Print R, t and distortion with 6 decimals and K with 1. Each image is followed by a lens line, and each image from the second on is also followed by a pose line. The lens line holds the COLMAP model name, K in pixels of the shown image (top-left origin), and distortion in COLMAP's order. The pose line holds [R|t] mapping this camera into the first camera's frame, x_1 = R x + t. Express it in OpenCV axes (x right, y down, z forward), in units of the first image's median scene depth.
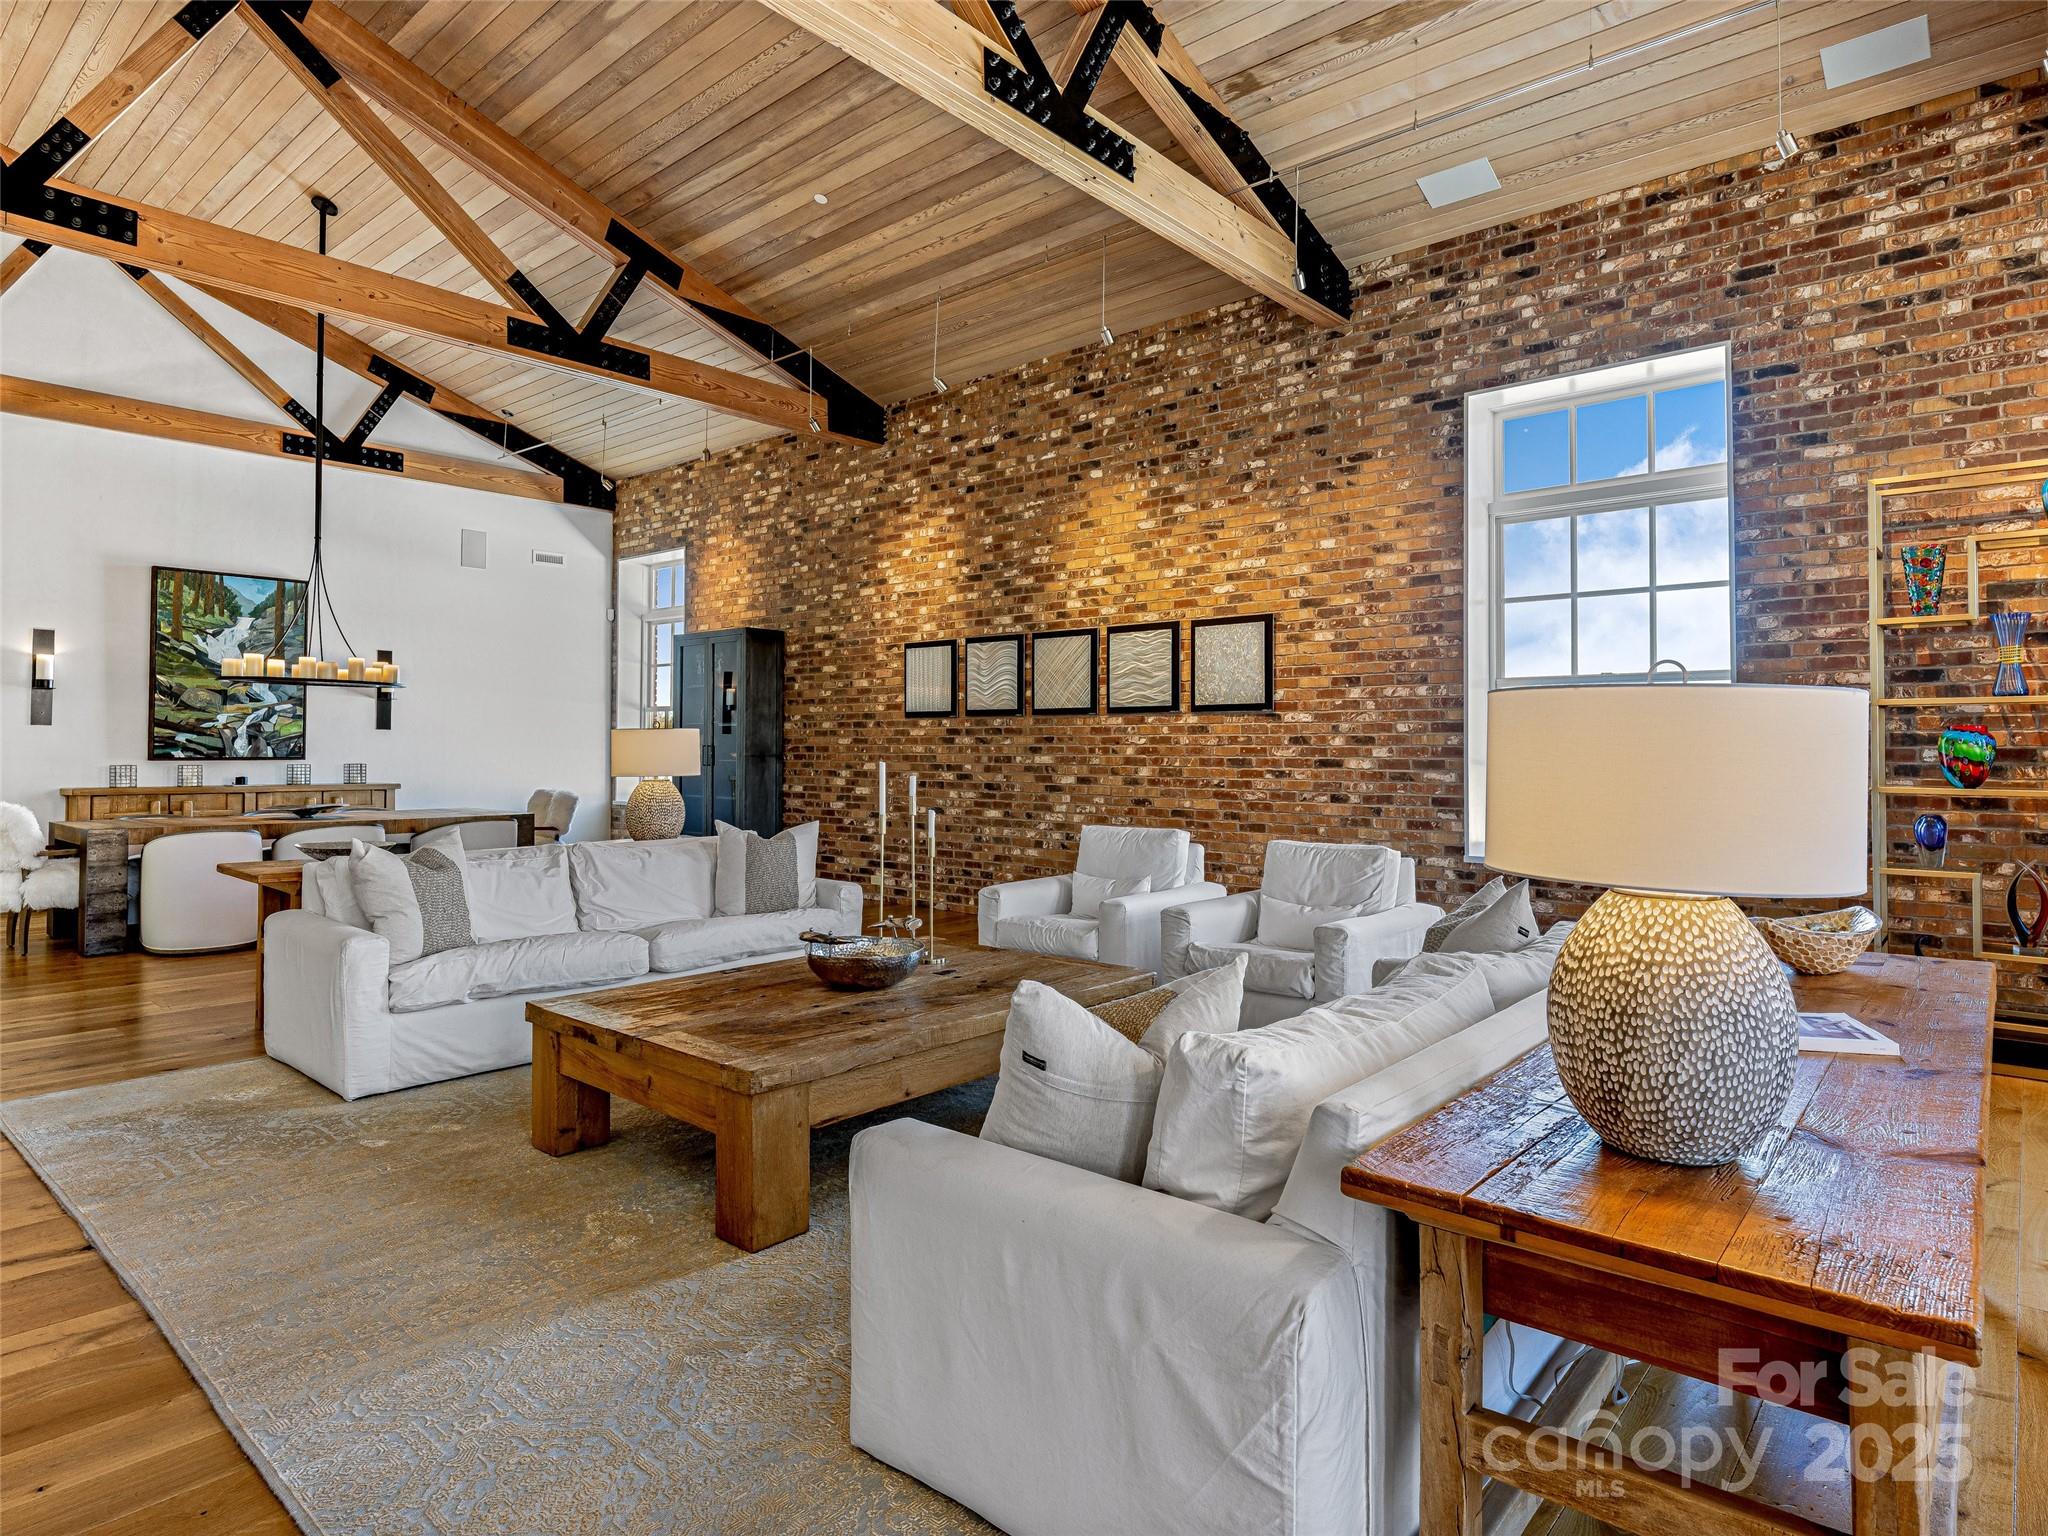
lens RADIAL K [[1159.4, 0, 1011.9], [0, 1159.4, 728.8], [0, 0, 1]] dist [-0.001175, -0.005282]
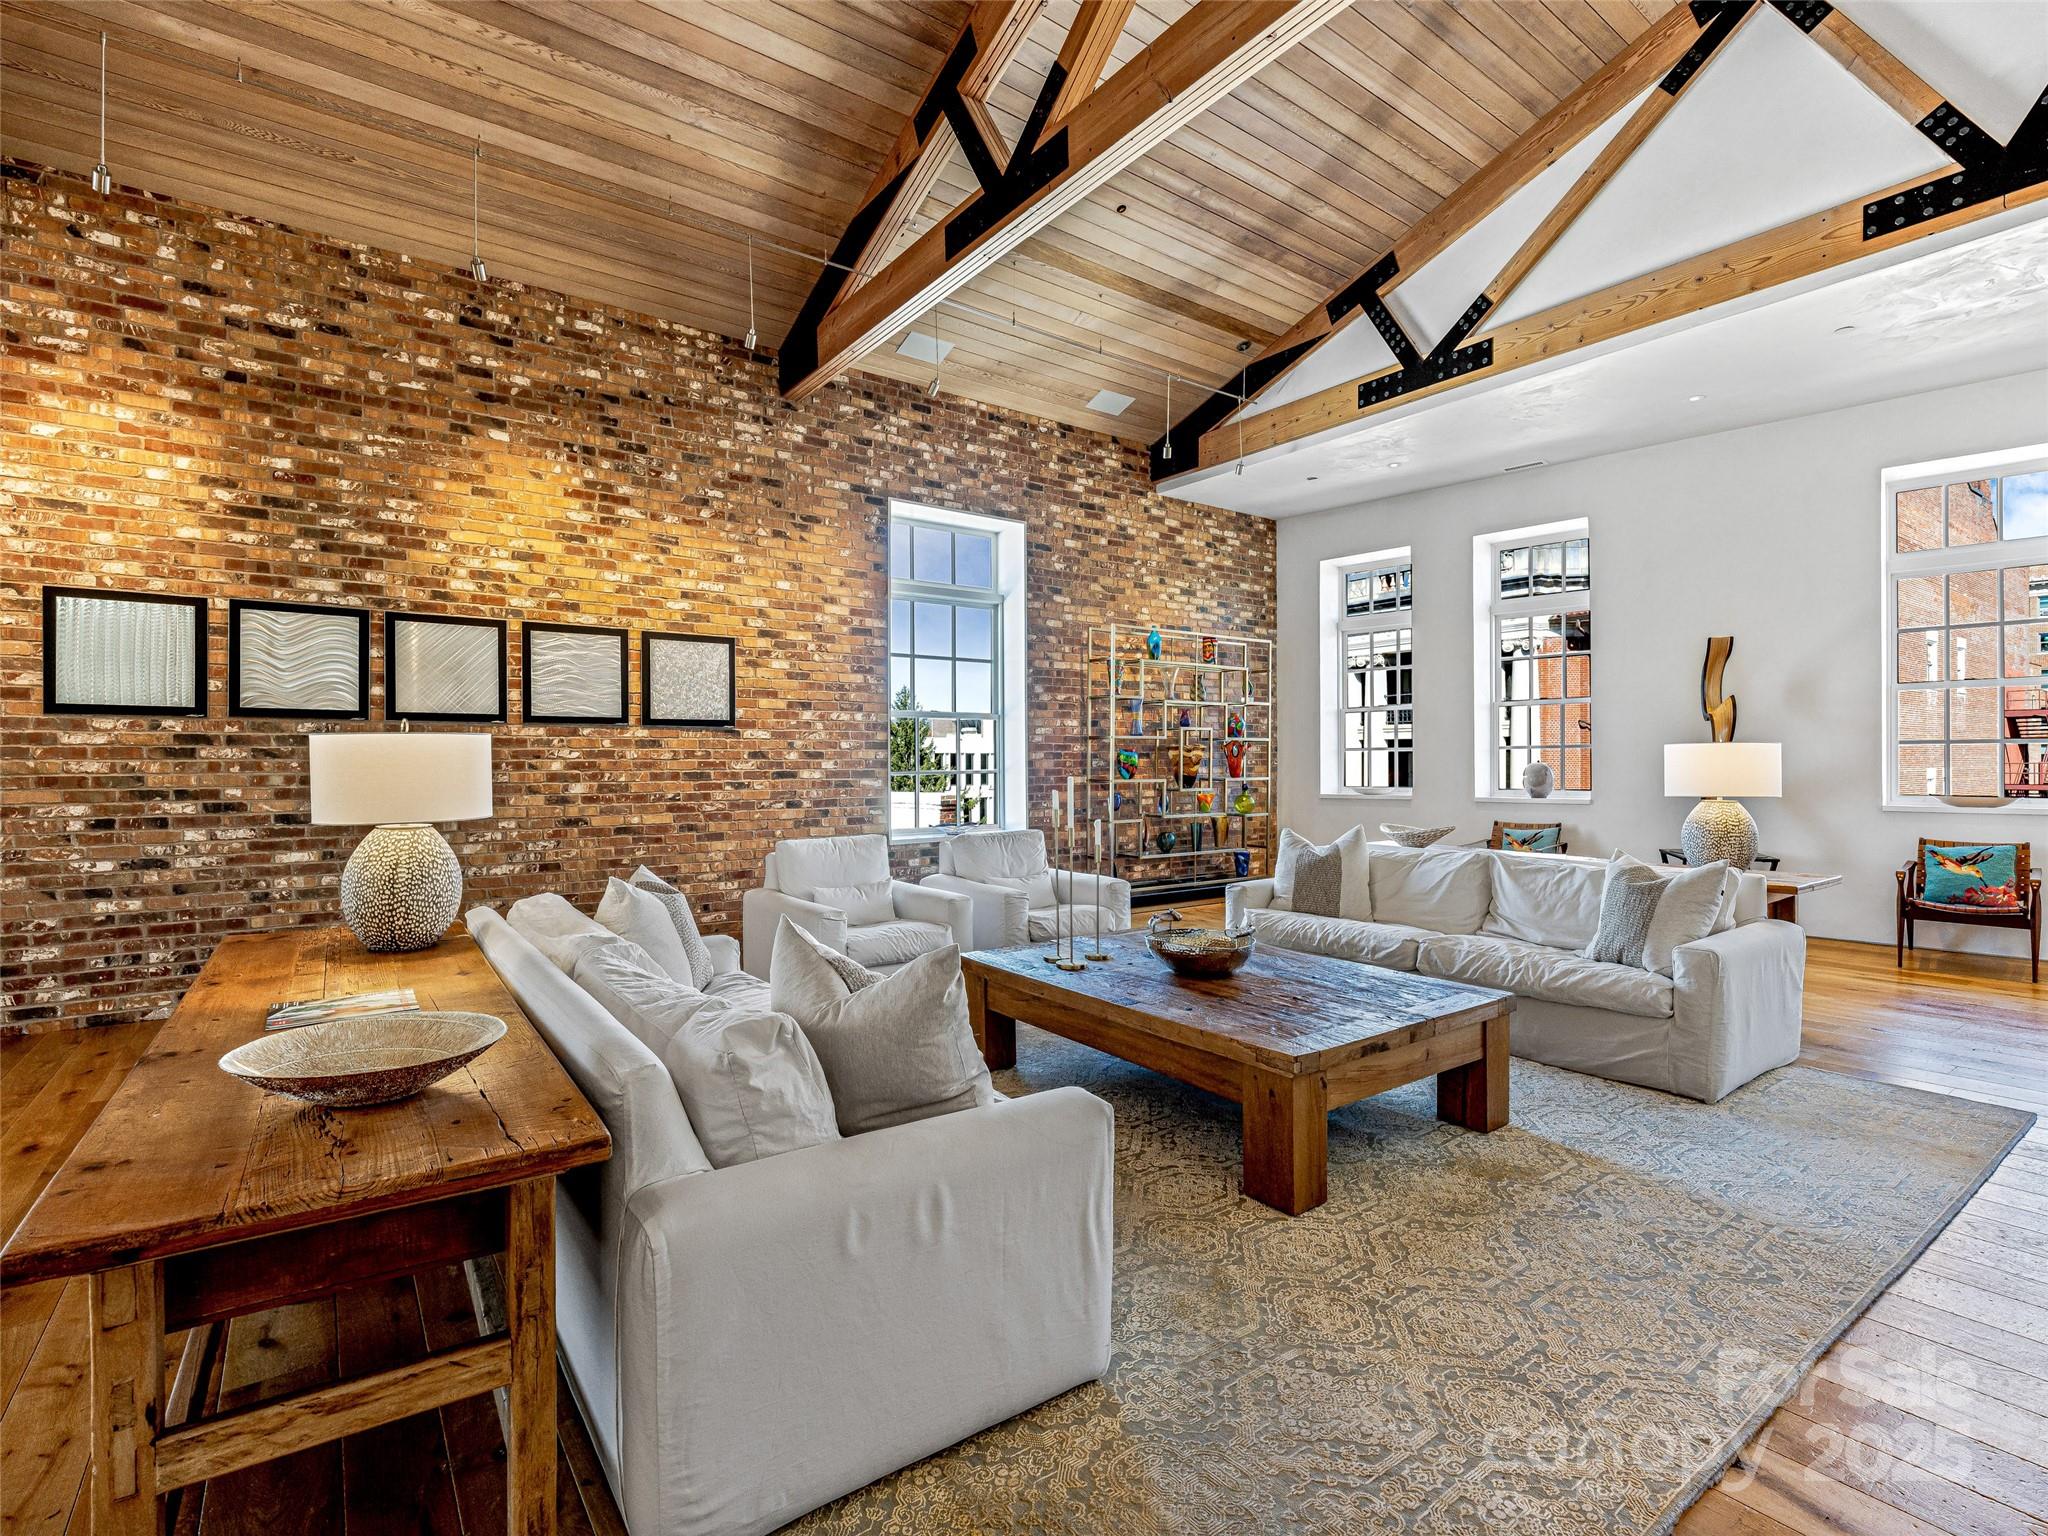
lens RADIAL K [[968.0, 0, 1026.2], [0, 968.0, 766.2], [0, 0, 1]] dist [-0.001083, -0.004310]
pose [[0.207339, -0.009239, 0.978226, -0.642064], [-0.013651, 0.999831, 0.012337, 0.006108], [-0.978174, -0.015911, 0.207177, 0.575777]]
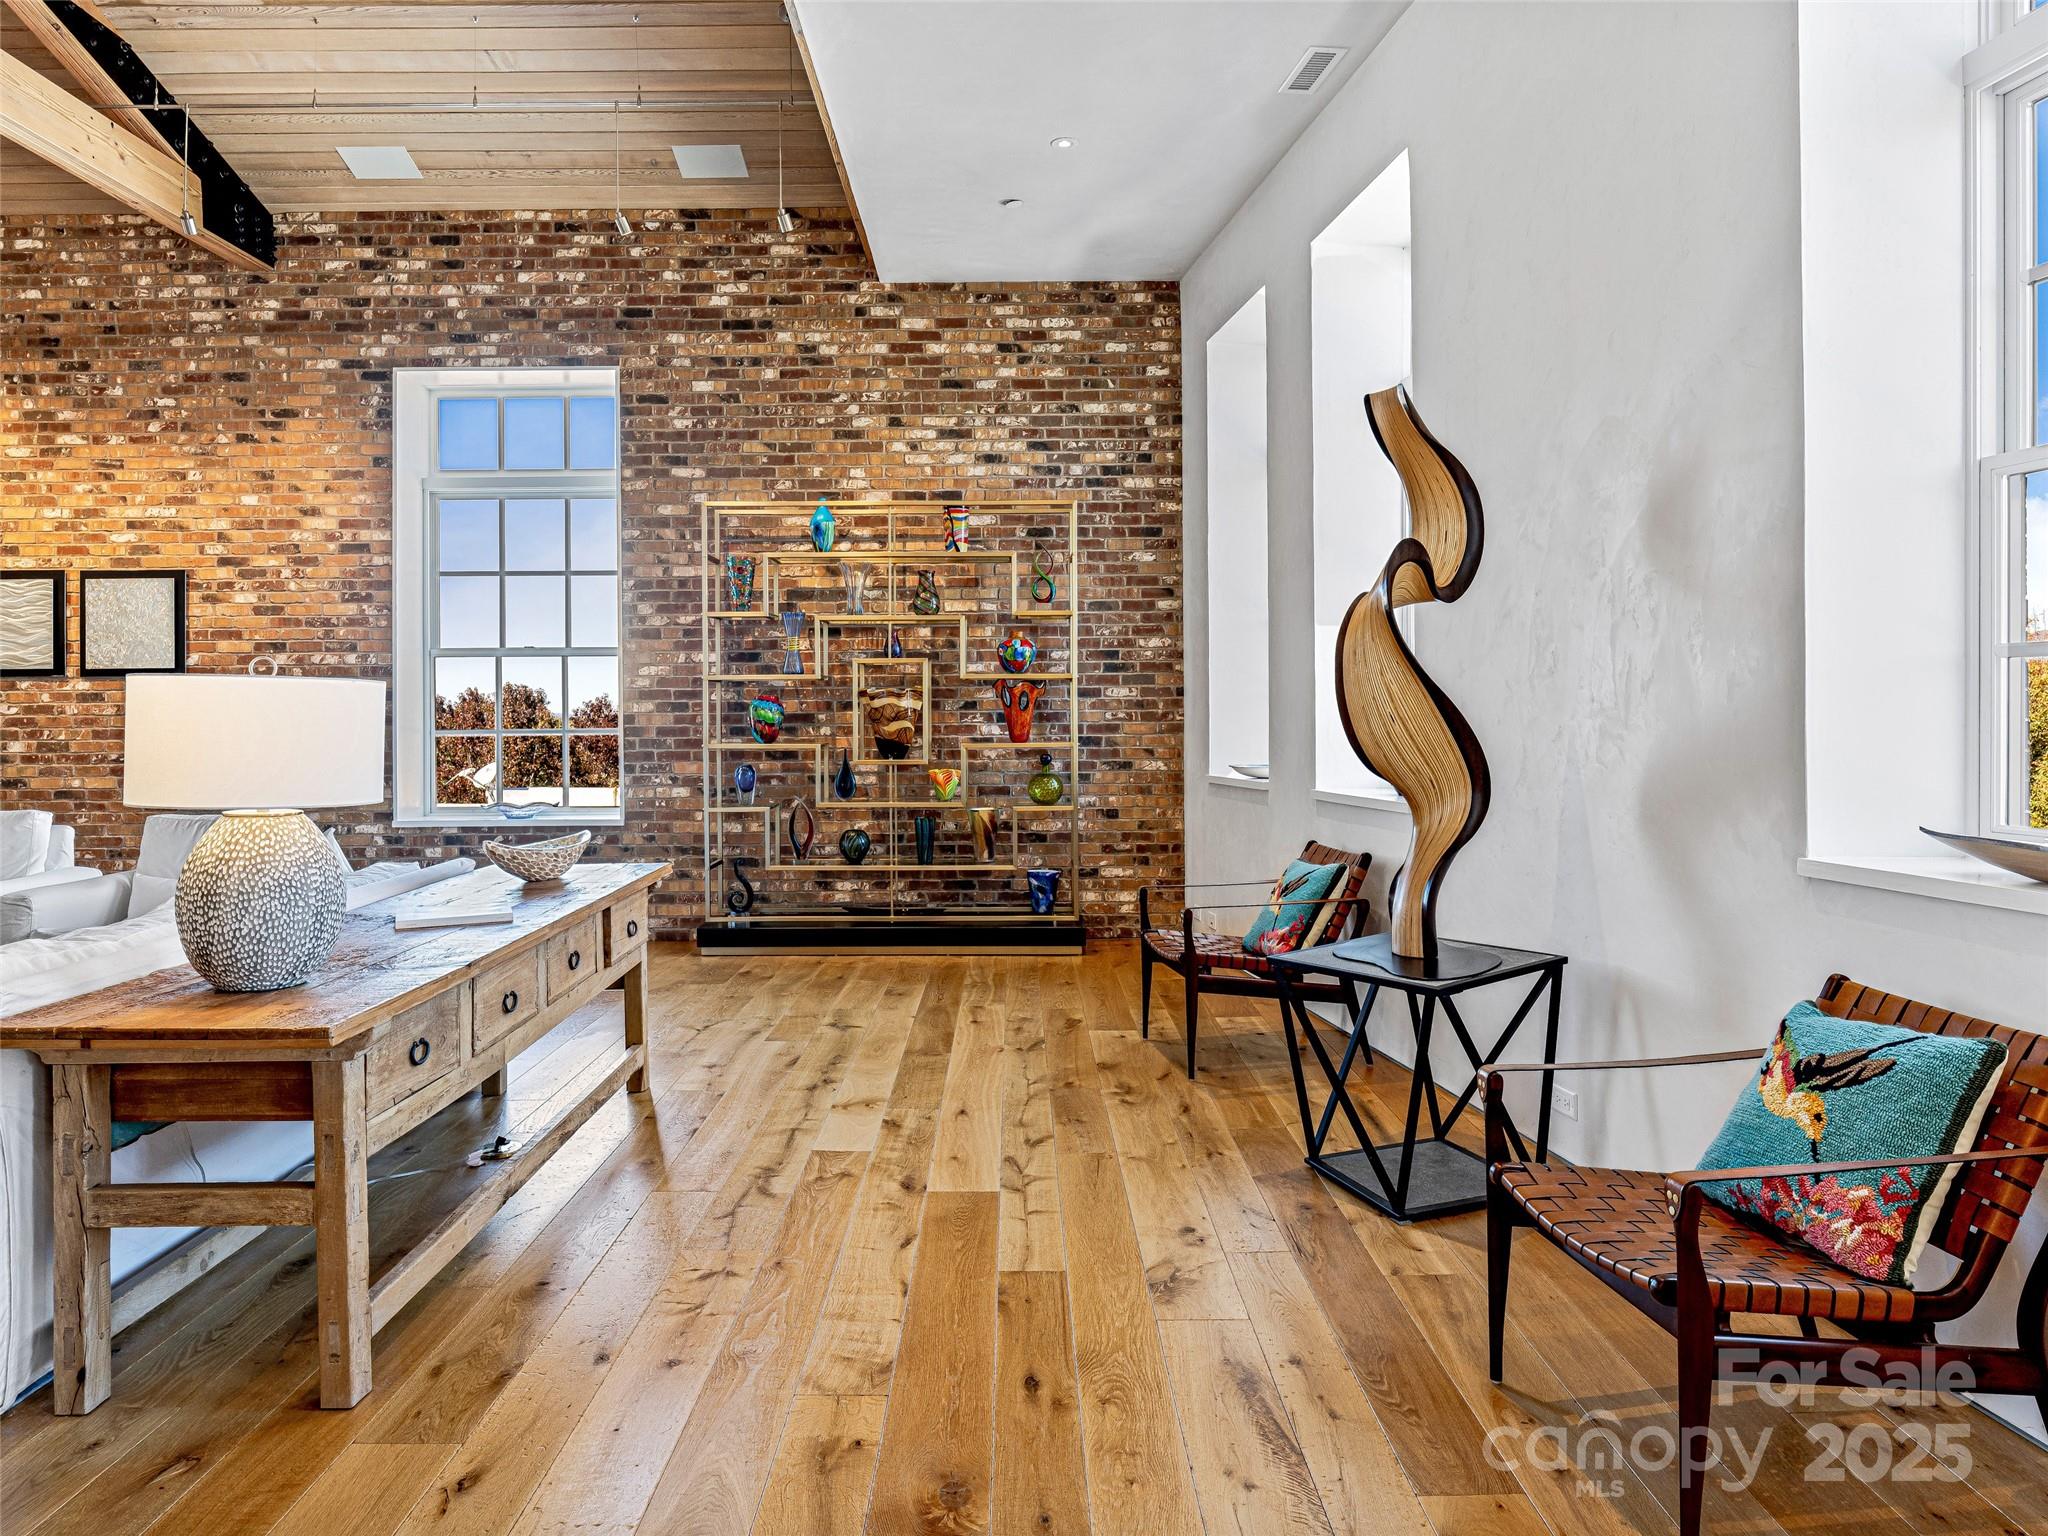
lens RADIAL K [[1286.4, 0, 1025.3], [0, 1286.4, 716.0], [0, 0, 1]] dist [-0.008319, -0.002370]
pose [[0.744582, -0.007776, 0.667486, 0.046756], [-0.003531, 0.999872, 0.015587, -0.002873], [-0.667522, -0.013963, 0.744459, -0.203652]]
